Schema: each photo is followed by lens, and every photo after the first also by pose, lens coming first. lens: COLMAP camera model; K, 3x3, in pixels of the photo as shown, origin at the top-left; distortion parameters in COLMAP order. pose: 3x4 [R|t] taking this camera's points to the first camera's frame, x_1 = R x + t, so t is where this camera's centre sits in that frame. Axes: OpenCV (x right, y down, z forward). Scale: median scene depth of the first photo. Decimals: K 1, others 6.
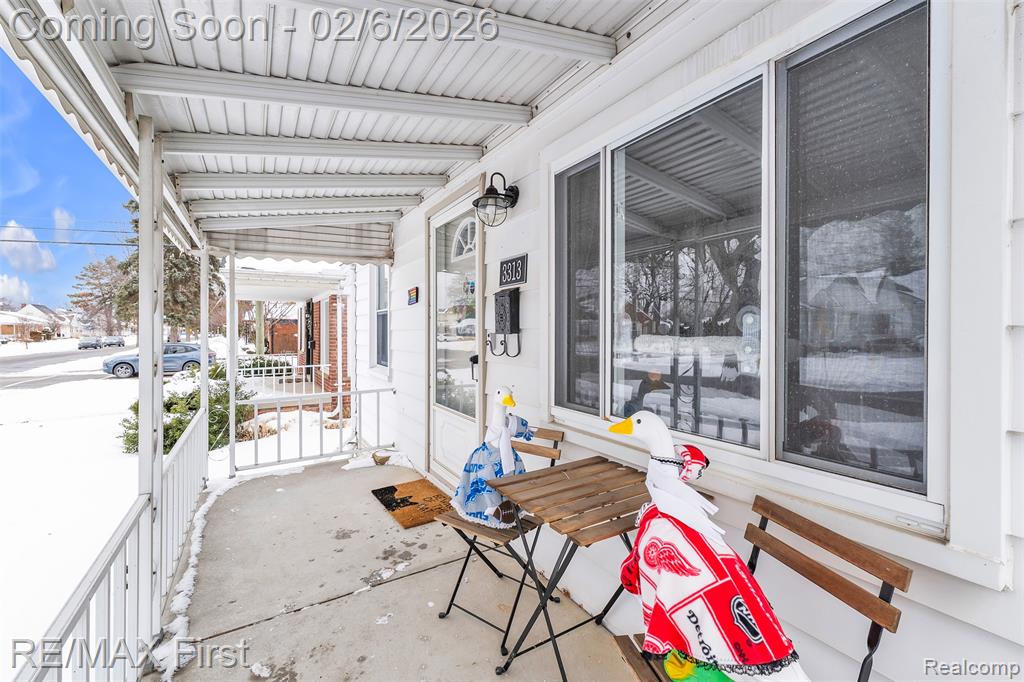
lens RADIAL K [[446.4, 0, 532.8], [0, 446.4, 323.5], [0, 0, 1]] dist [-0.000837, -0.000062]
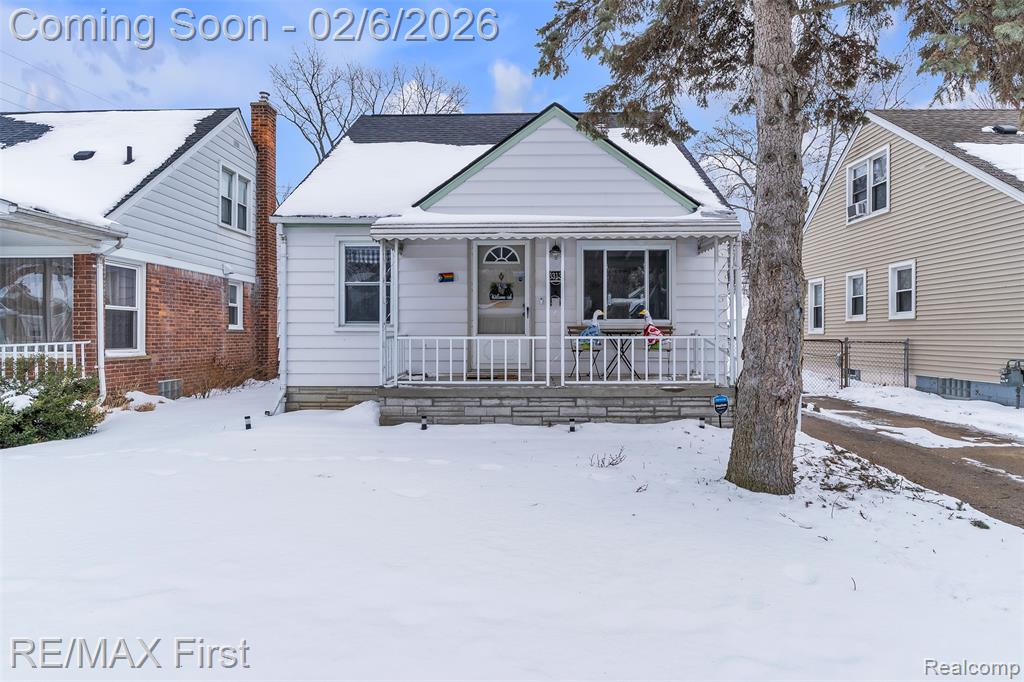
lens RADIAL K [[568.1, 0, 512.0], [0, 568.1, 341.0], [0, 0, 1]] dist [-0.013239, 0.000751]
pose [[0.551392, -0.005855, 0.834226, -3.108346], [-0.004548, 0.999939, 0.010024, 0.252934], [-0.834234, -0.009321, 0.551332, -0.727157]]
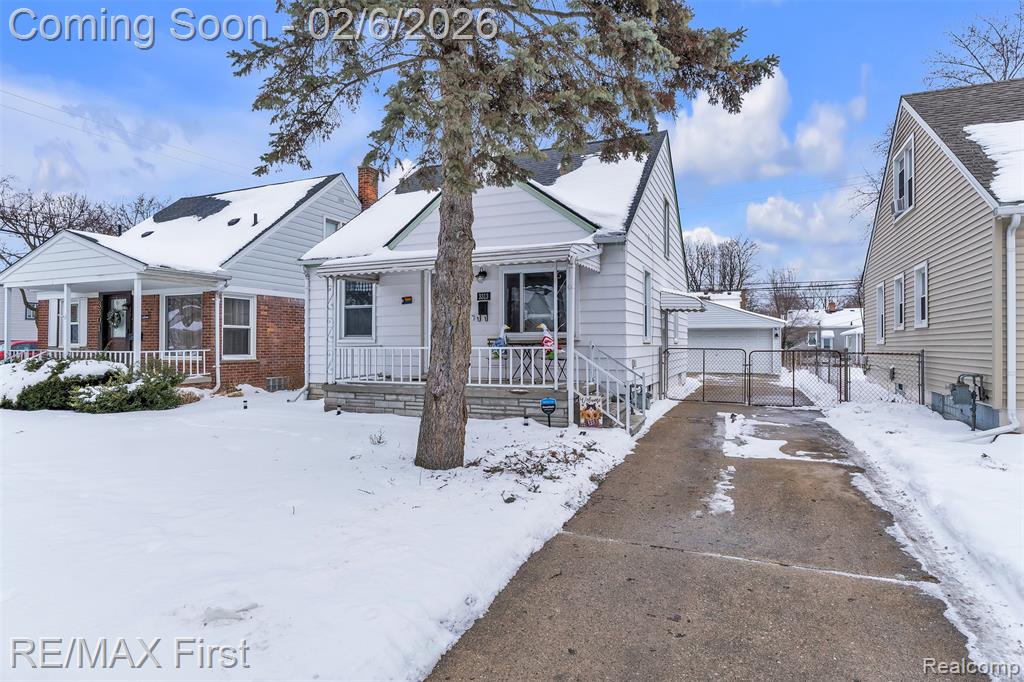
lens RADIAL K [[553.3, 0, 512.0], [0, 553.3, 341.0], [0, 0, 1]] dist [-0.003398, -0.000902]
pose [[0.827532, 0.005953, 0.561387, -2.163858], [-0.004369, 0.999982, -0.004164, 0.231676], [-0.561401, 0.000993, 0.827543, -2.516870]]
